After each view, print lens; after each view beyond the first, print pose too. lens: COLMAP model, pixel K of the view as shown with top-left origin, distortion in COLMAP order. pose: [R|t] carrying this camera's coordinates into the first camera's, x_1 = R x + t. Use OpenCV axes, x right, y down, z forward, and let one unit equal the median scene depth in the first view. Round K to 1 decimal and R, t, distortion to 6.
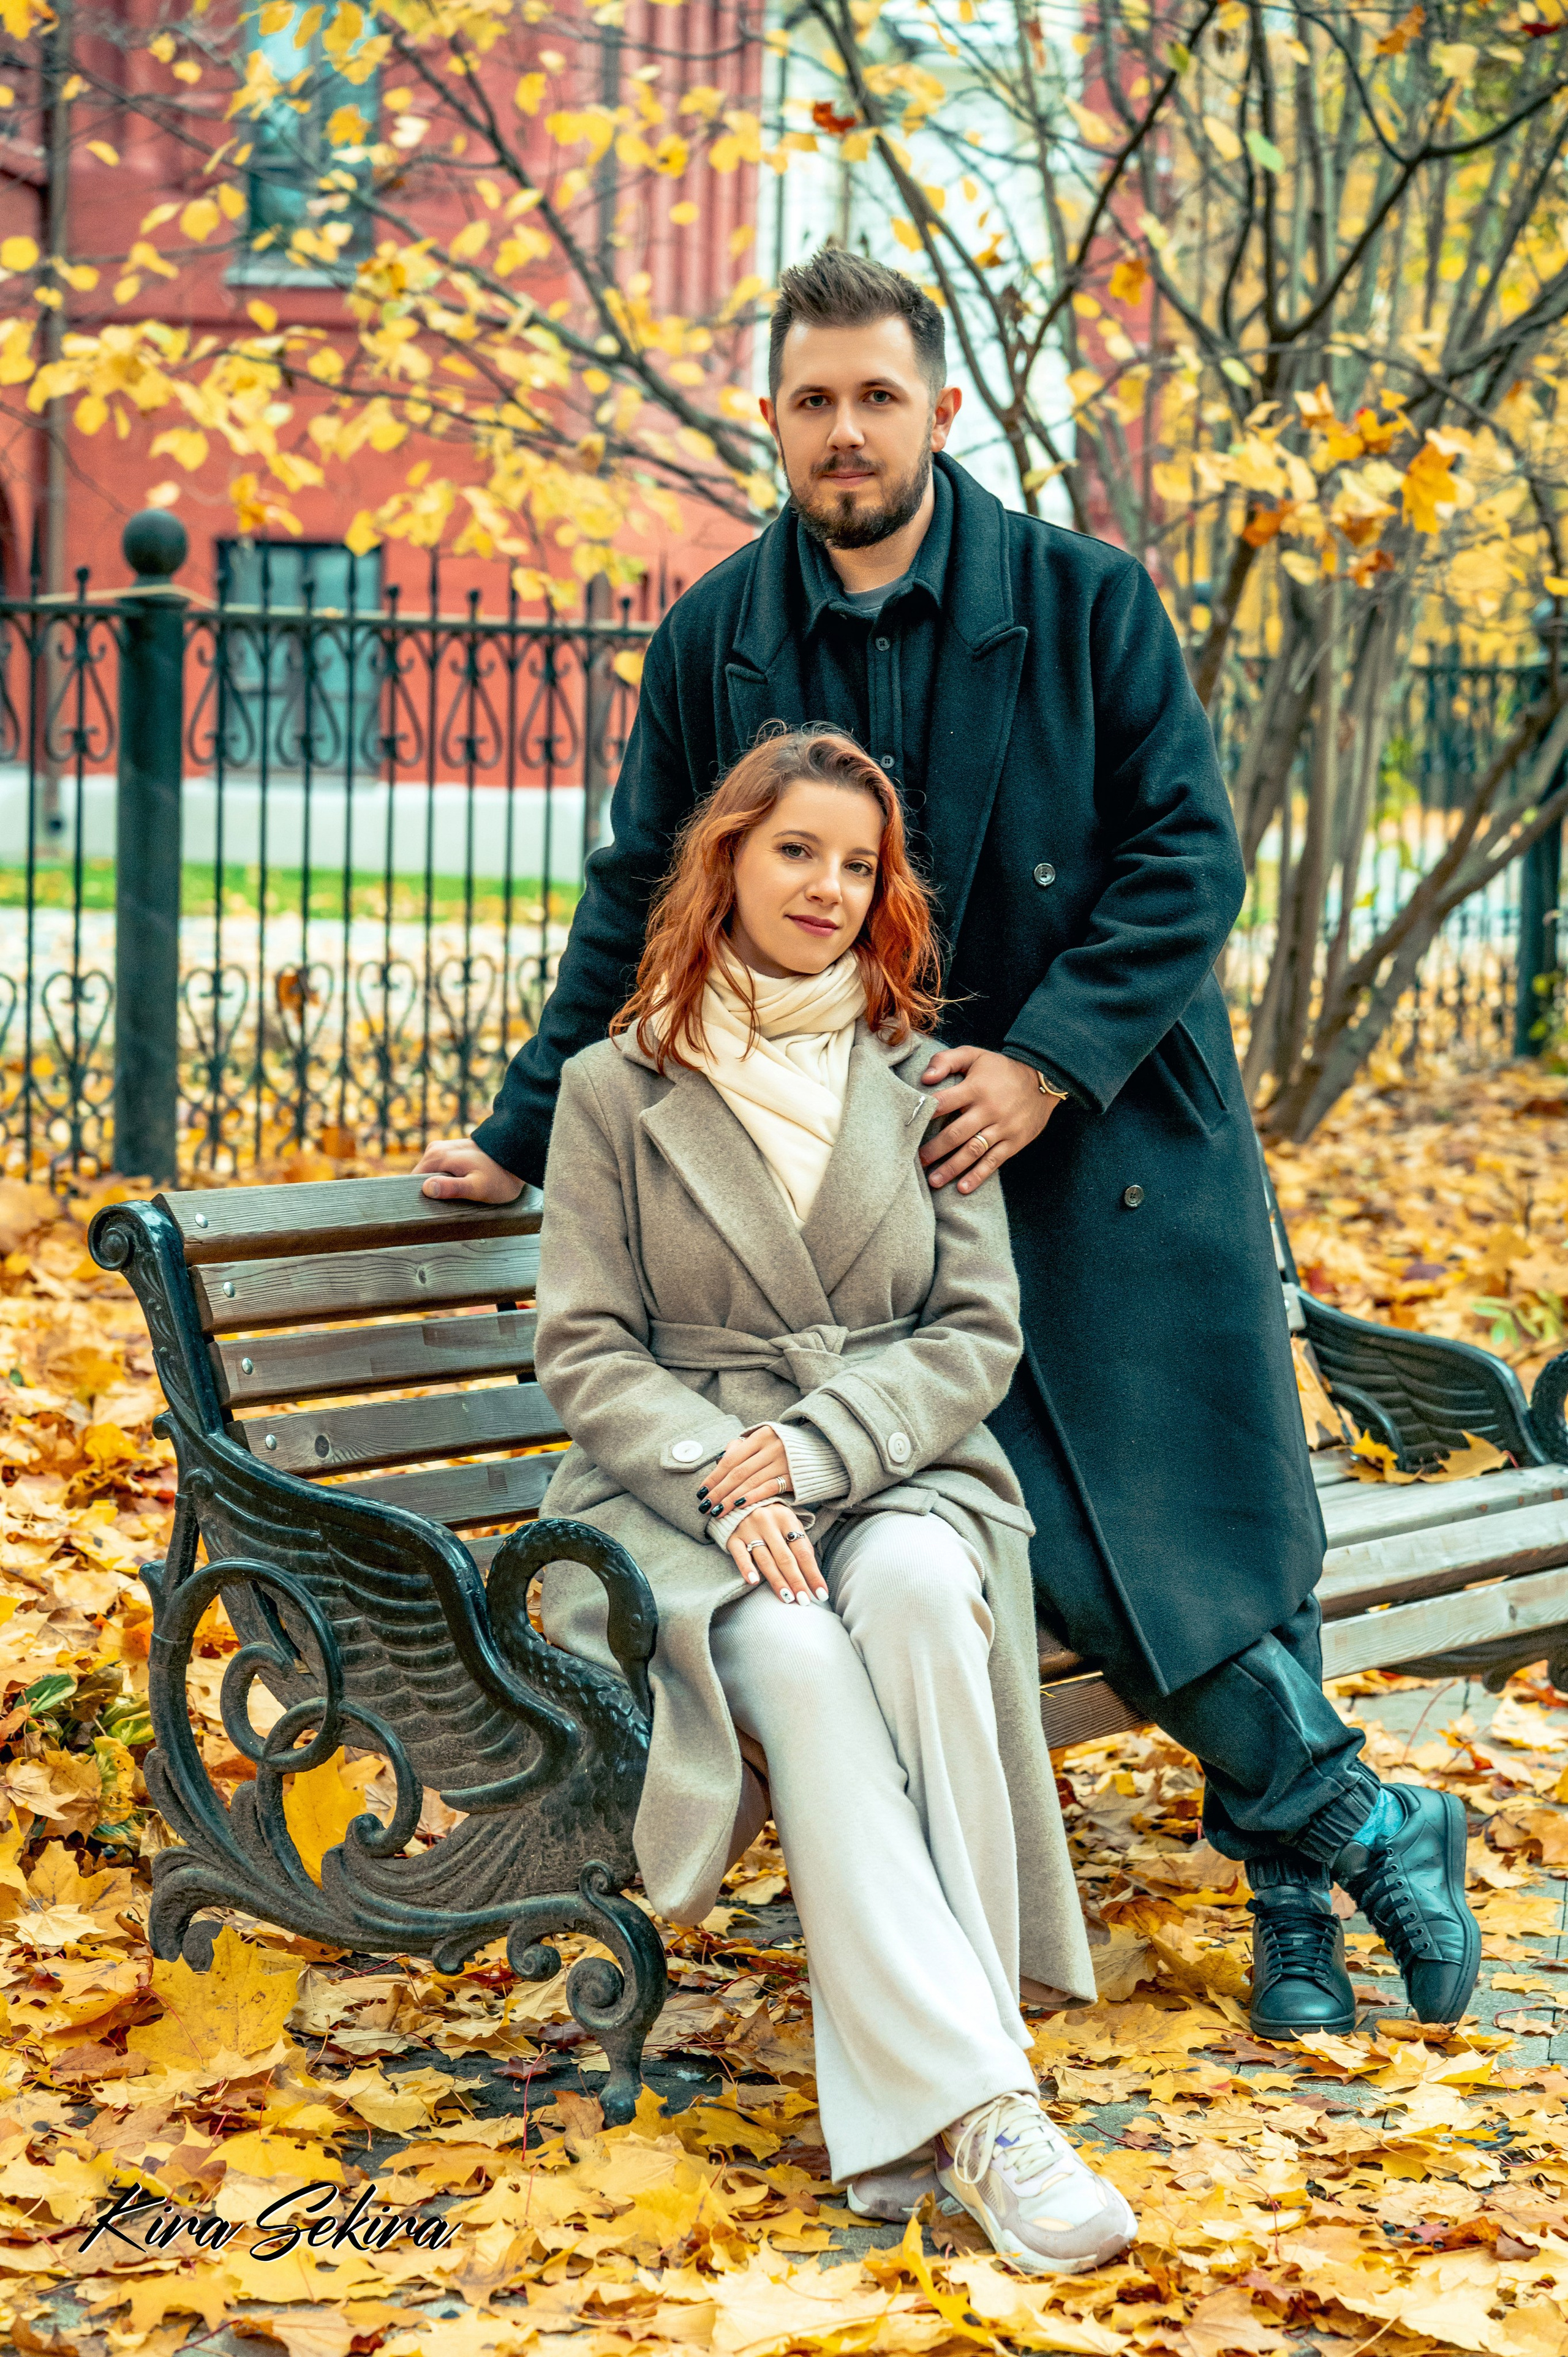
lens RADIAL K [[5120.4, 0, 781.2], [0, 5120.4, 1179.4], [0, 0, 1]] dist [-0.108980, 0.000000]
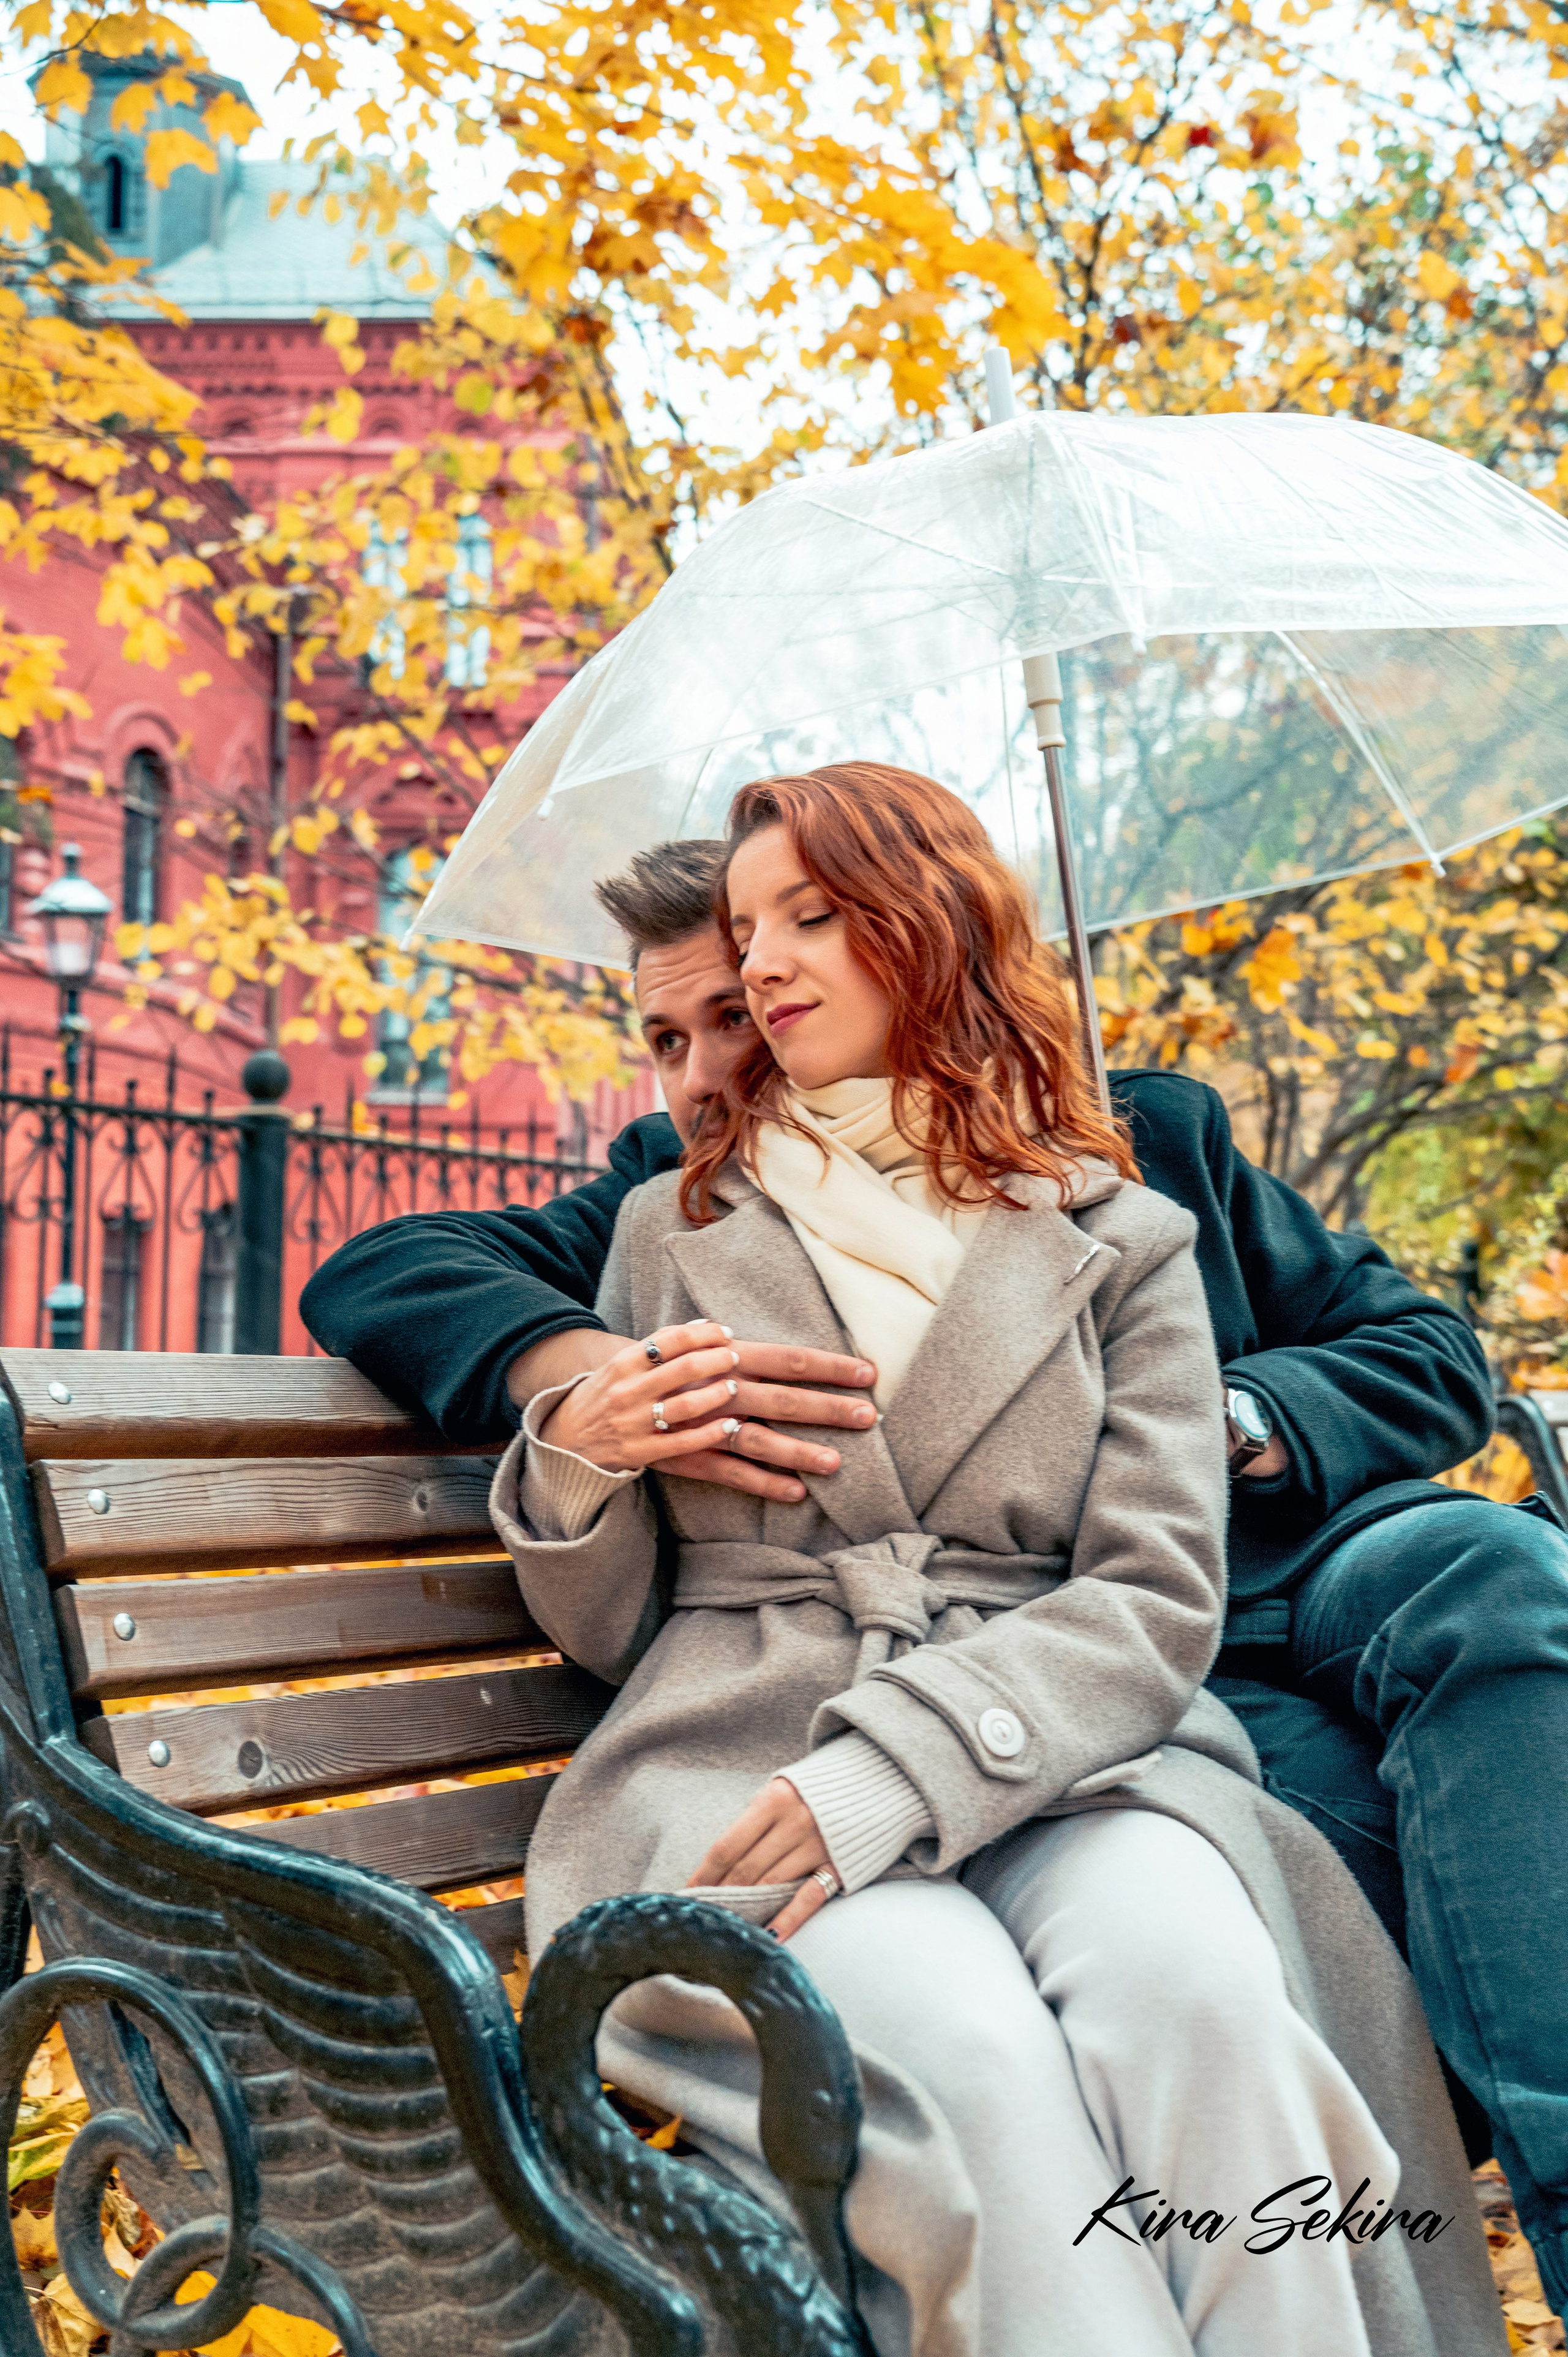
lens RADIAL K [[2574.8, 0, 806.2], [0, 2574.8, 1187.1], [0, 0, 1]] dist [-0.032424, 0.000000]
pose [[0.998331, -0.005311, 0.057507, -0.041553], [0.014660, 0.986451, -0.163398, 0.036786], [-0.055860, 0.163968, 0.984883, 0.701008]]
